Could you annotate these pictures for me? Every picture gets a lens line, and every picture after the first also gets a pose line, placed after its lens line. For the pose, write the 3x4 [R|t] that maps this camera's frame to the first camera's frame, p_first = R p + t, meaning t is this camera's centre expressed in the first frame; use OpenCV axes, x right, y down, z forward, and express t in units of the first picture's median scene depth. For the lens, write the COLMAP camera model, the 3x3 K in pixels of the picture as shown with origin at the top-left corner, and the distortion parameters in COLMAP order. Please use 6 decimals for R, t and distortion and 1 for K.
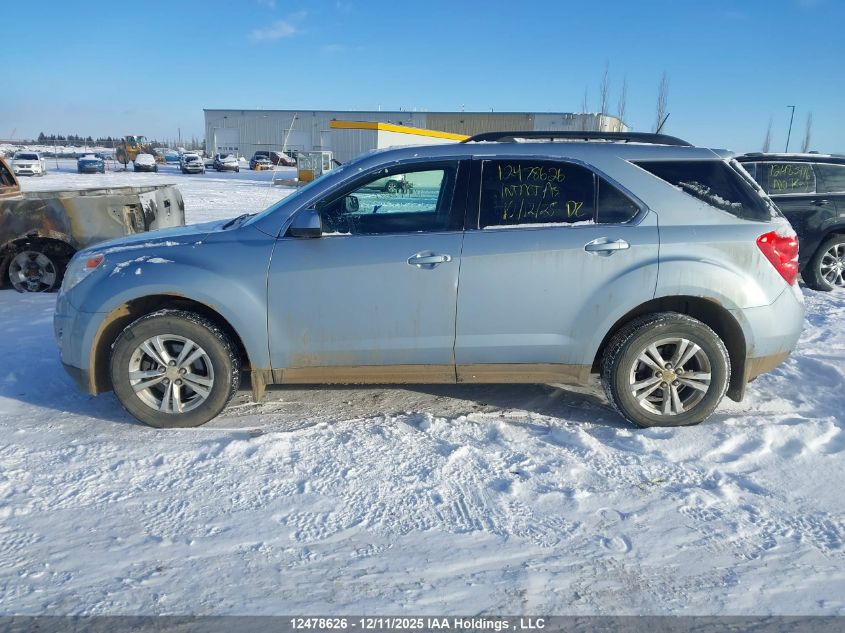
lens RADIAL K [[687.4, 0, 422.5], [0, 687.4, 316.5], [0, 0, 1]] dist [0.048261, -0.014959]
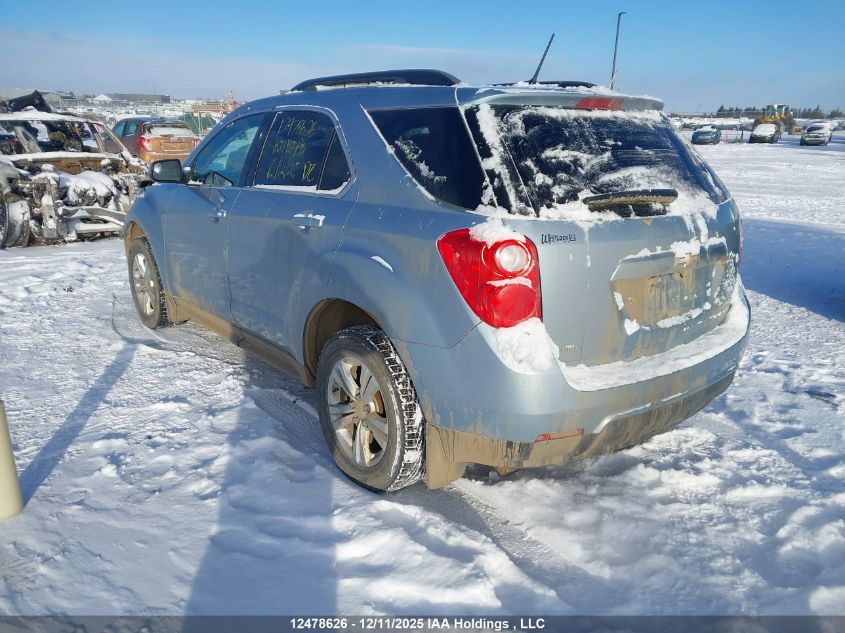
lens RADIAL K [[687.4, 0, 422.5], [0, 687.4, 316.5], [0, 0, 1]] dist [0.048261, -0.014959]
pose [[0.598863, 0.210846, -0.772597, 0.111837], [-0.182532, 0.975264, 0.124669, -0.013346], [0.779772, 0.066364, 0.622536, 0.070998]]
